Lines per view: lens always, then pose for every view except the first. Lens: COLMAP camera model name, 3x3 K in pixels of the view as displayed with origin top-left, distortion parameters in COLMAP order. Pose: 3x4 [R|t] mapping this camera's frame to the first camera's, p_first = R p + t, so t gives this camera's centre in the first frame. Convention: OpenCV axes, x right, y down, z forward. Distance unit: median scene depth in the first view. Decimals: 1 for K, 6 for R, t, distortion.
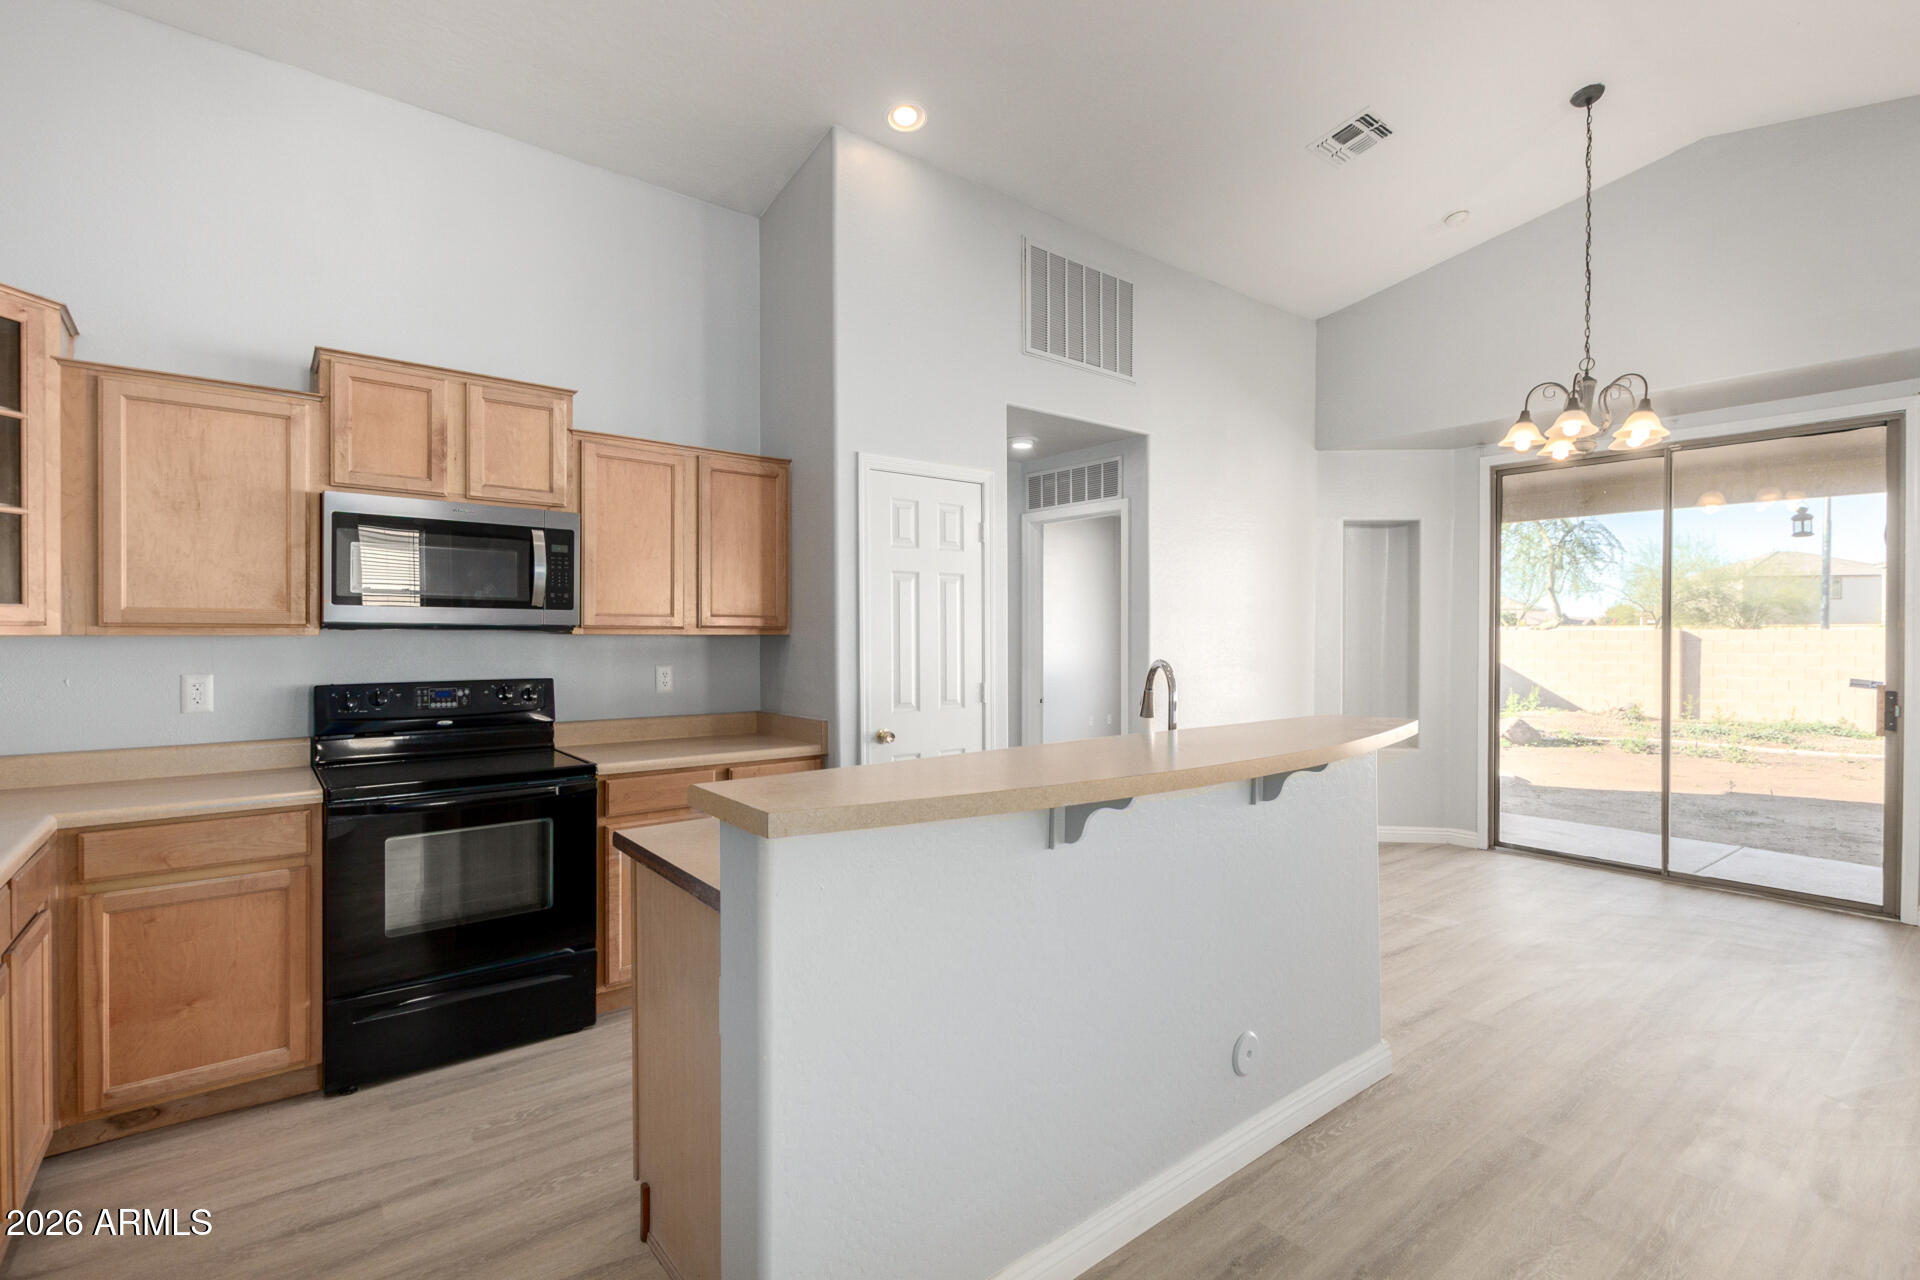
lens RADIAL K [[878.5, 0, 960.0], [0, 878.5, 640.0], [0, 0, 1]] dist [0.000932, 0.000113]
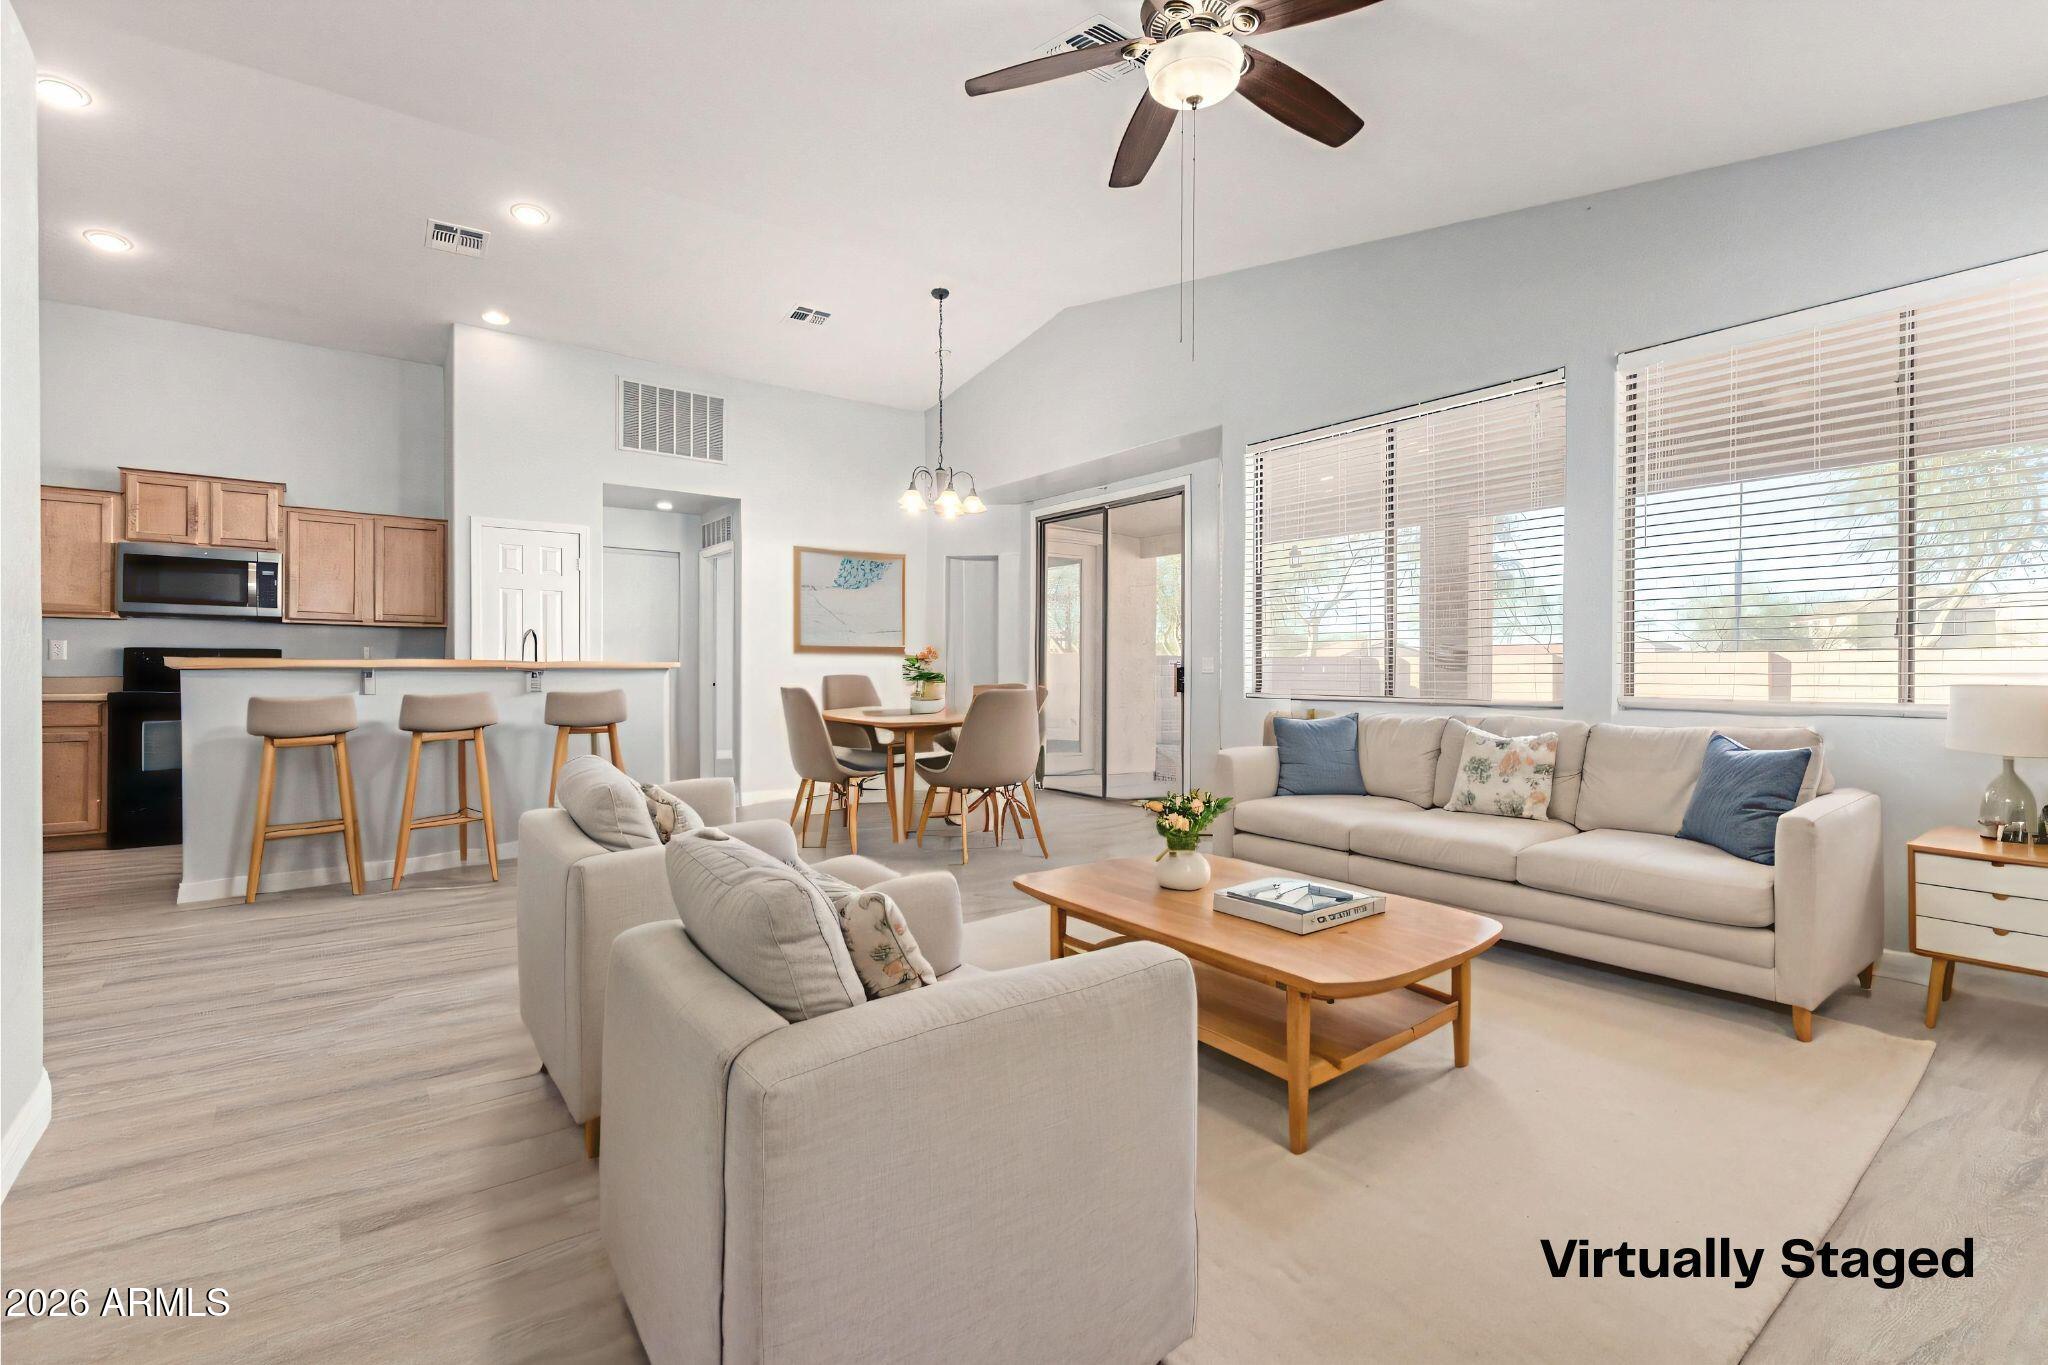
lens RADIAL K [[920.4, 0, 1026.7], [0, 920.4, 673.8], [0, 0, 1]] dist [-0.000126, -0.000092]
pose [[0.999865, 0.000312, -0.016438, 1.129738], [-0.000451, 0.999964, -0.008451, 0.116835], [0.016434, 0.008458, 0.999829, -0.851036]]
